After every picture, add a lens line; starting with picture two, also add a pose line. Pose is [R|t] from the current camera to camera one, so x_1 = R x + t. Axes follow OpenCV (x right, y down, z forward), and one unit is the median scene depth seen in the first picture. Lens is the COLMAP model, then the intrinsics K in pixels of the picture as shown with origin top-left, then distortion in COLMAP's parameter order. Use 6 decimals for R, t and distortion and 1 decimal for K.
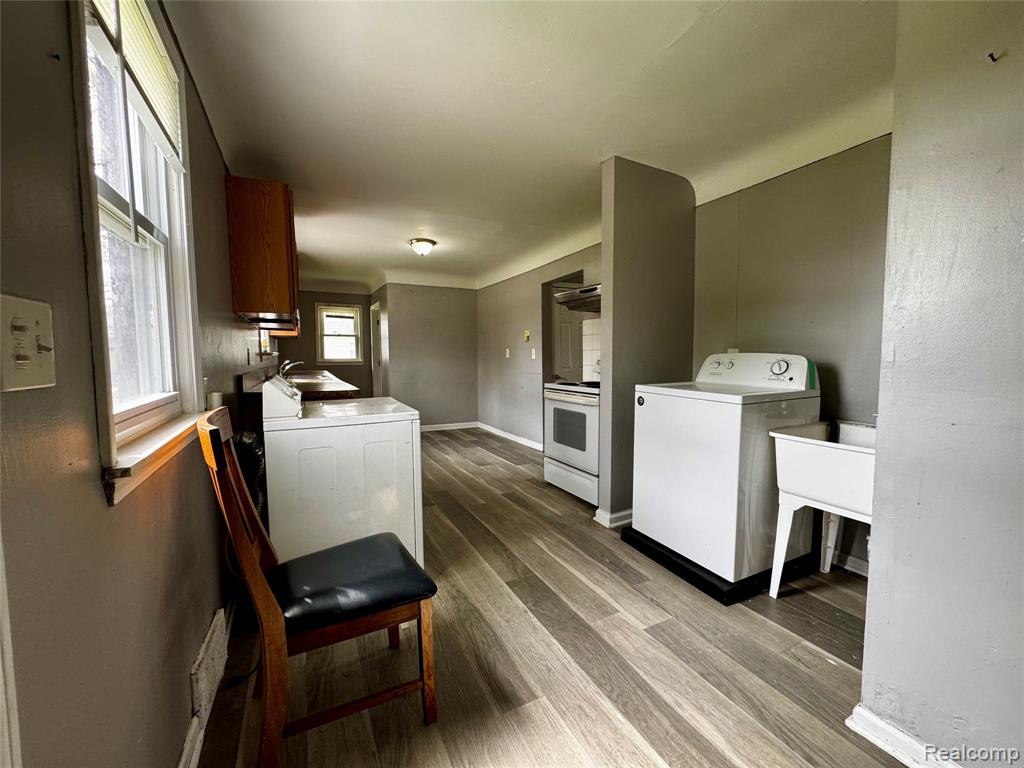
lens RADIAL K [[408.4, 0, 512.8], [0, 408.4, 384.2], [0, 0, 1]] dist [-0.001276, 0.000425]
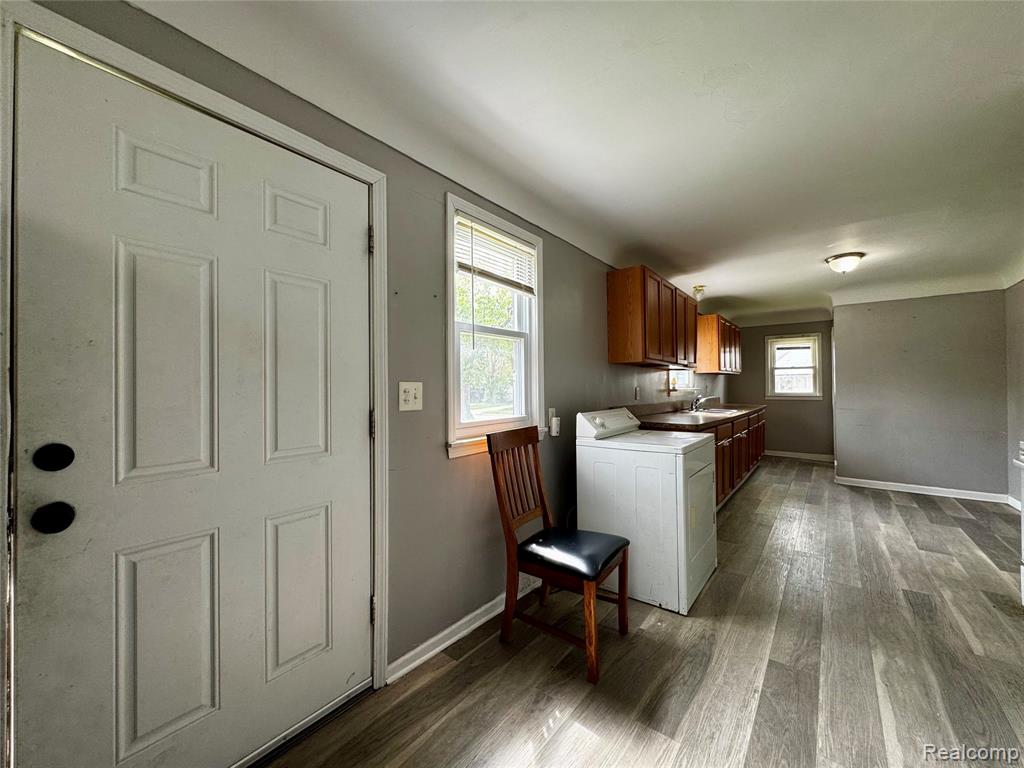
lens RADIAL K [[408.4, 0, 512.8], [0, 408.4, 384.2], [0, 0, 1]] dist [-0.001276, 0.000425]
pose [[0.420138, -0.007735, -0.907427, 0.331050], [-0.059822, 0.997552, -0.036200, -0.020608], [0.905486, 0.069493, 0.418647, 0.061448]]
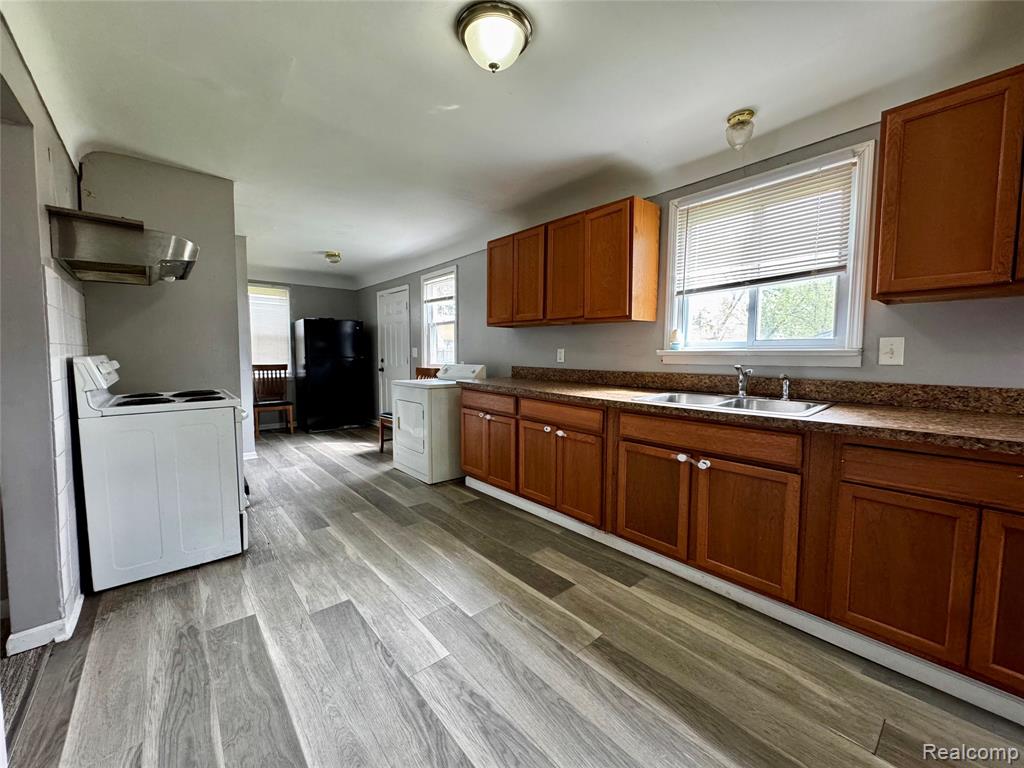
lens RADIAL K [[408.4, 0, 512.8], [0, 408.4, 384.2], [0, 0, 1]] dist [-0.001276, 0.000425]
pose [[-0.973300, 0.021028, -0.228570, -0.201145], [-0.012588, 0.989407, 0.144624, -0.130414], [0.229190, 0.143640, -0.962725, 1.806662]]
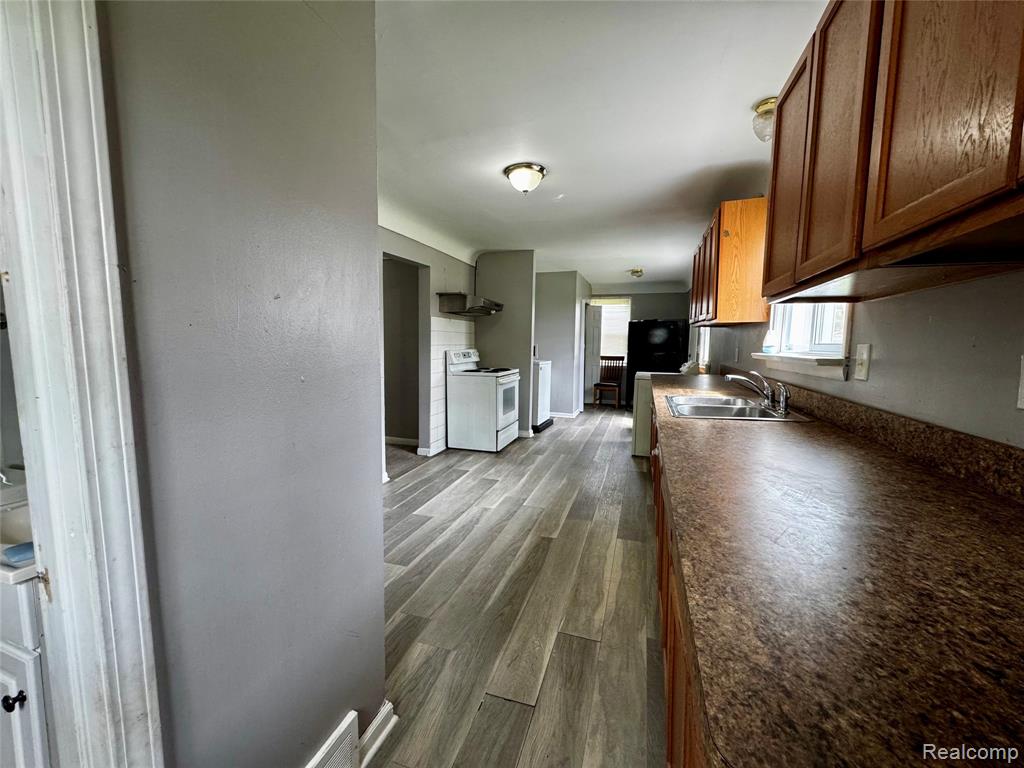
lens RADIAL K [[408.4, 0, 512.8], [0, 408.4, 384.2], [0, 0, 1]] dist [-0.001276, 0.000425]
pose [[-0.705568, -0.074164, 0.704751, -0.872496], [0.041924, 0.988398, 0.145987, -0.156478], [-0.707401, 0.132550, -0.694272, 1.943335]]
